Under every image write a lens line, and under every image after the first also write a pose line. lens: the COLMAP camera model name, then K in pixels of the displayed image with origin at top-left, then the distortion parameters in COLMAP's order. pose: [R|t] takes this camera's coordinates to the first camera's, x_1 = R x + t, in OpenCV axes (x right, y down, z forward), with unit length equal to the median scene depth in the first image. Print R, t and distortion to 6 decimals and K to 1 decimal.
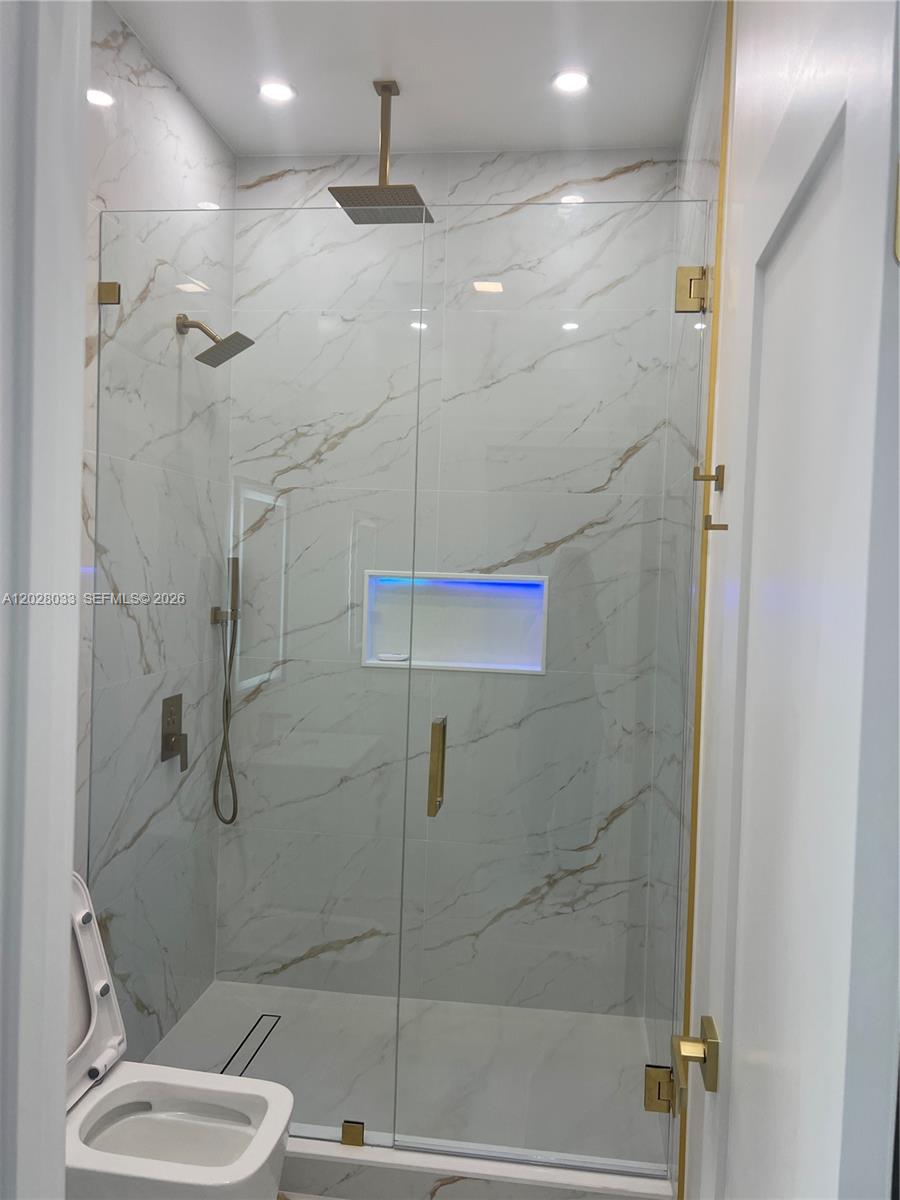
lens RADIAL K [[888.6, 0, 465.5], [0, 888.6, 606.3], [0, 0, 1]] dist [0.070577, -0.077948]
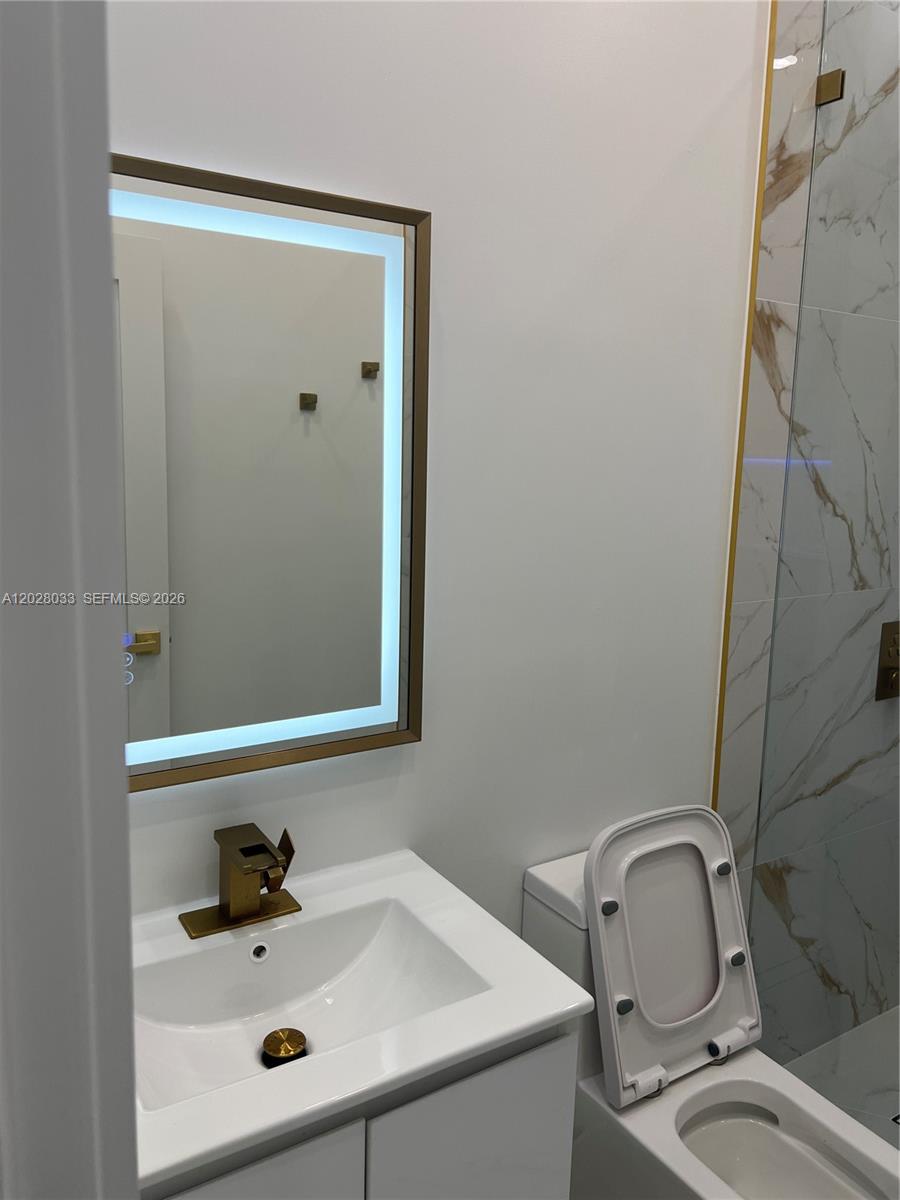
lens RADIAL K [[888.6, 0, 465.5], [0, 888.6, 606.3], [0, 0, 1]] dist [0.070577, -0.077948]
pose [[0.644785, 0.099905, -0.757807, 0.022674], [-0.029289, 0.993923, 0.106112, 0.013805], [0.763802, -0.046224, 0.643793, 0.186917]]
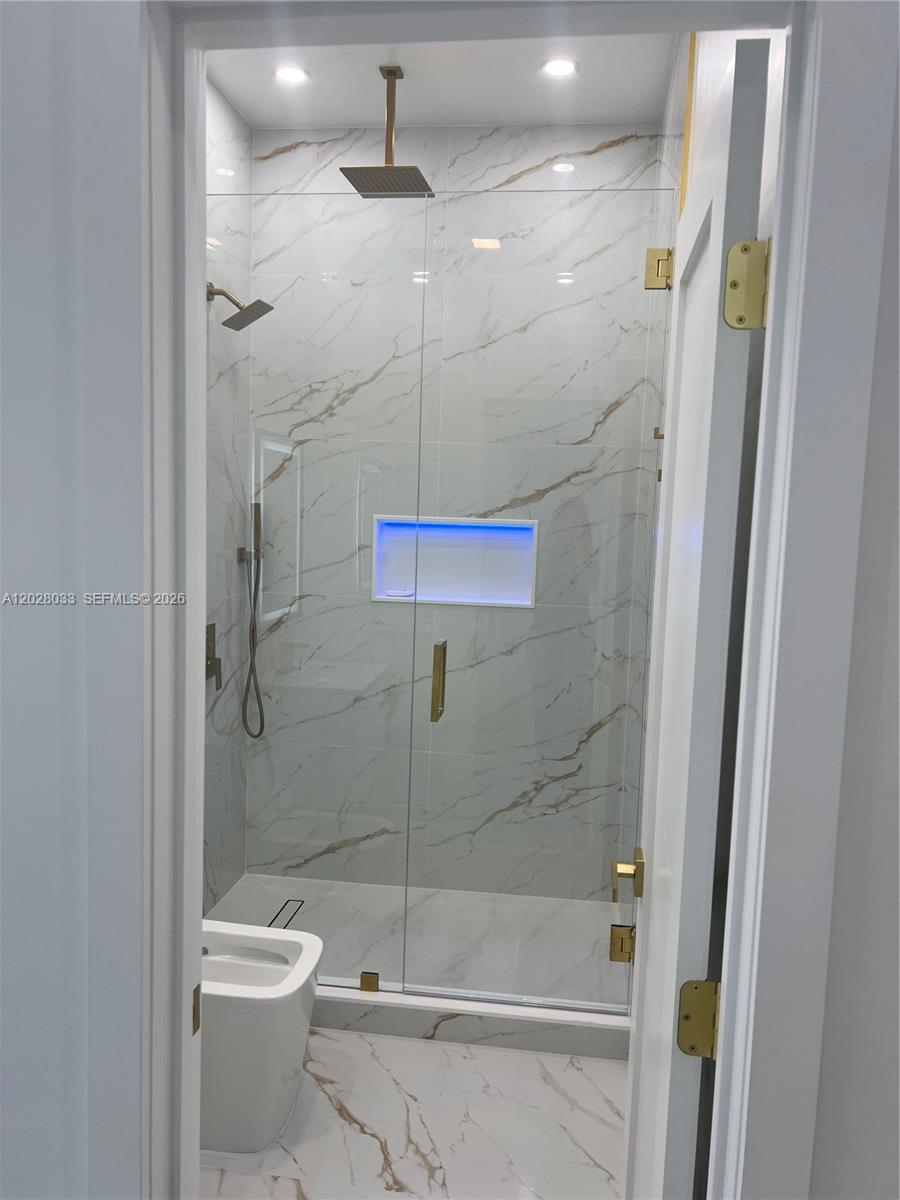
lens RADIAL K [[888.6, 0, 465.5], [0, 888.6, 606.3], [0, 0, 1]] dist [0.070577, -0.077948]
pose [[0.999996, 0.000332, -0.002629, 0.005046], [-0.000167, 0.998042, 0.062552, 0.004506], [0.002645, -0.062551, 0.998038, -0.125729]]
